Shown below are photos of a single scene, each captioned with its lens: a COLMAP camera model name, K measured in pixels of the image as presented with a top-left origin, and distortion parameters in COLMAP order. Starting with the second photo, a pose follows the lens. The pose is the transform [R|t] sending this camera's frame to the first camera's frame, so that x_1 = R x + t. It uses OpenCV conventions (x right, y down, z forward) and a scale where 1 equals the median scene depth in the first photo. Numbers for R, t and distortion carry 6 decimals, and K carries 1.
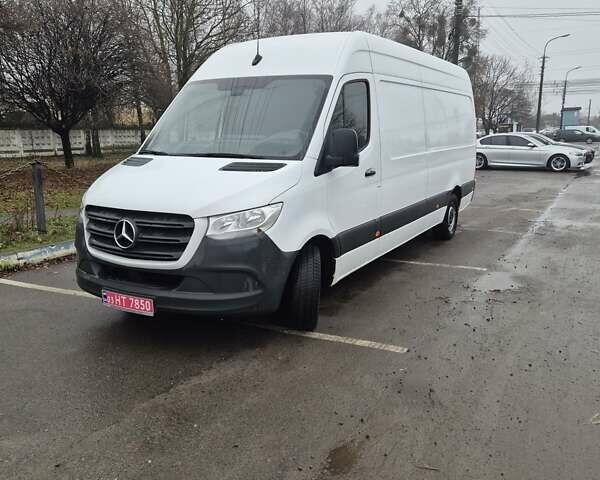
lens RADIAL K [[541.5, 0, 300.9], [0, 541.5, 228.8], [0, 0, 1]] dist [0.069437, -0.015103]
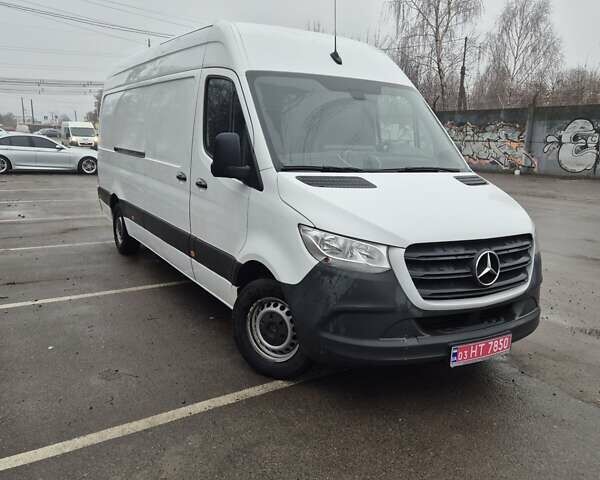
lens RADIAL K [[541.5, 0, 302.2], [0, 541.5, 240.8], [0, 0, 1]] dist [0.069437, -0.015103]
pose [[0.481022, -0.145251, 0.864592, -1.112660], [0.126042, 0.987392, 0.095757, -0.139528], [-0.867601, 0.062914, 0.493266, 0.789970]]
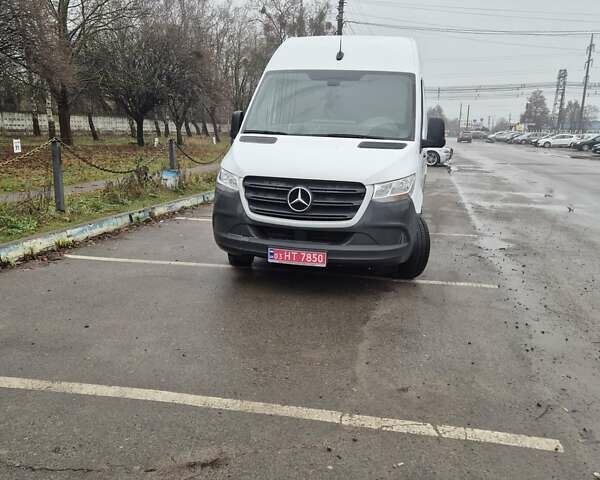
lens RADIAL K [[541.5, 0, 304.5], [0, 541.5, 243.4], [0, 0, 1]] dist [0.069437, -0.015103]
pose [[0.954600, -0.026173, 0.296739, -0.632692], [0.015619, 0.999160, 0.037882, 0.058180], [-0.297482, -0.031528, 0.954207, -0.130455]]
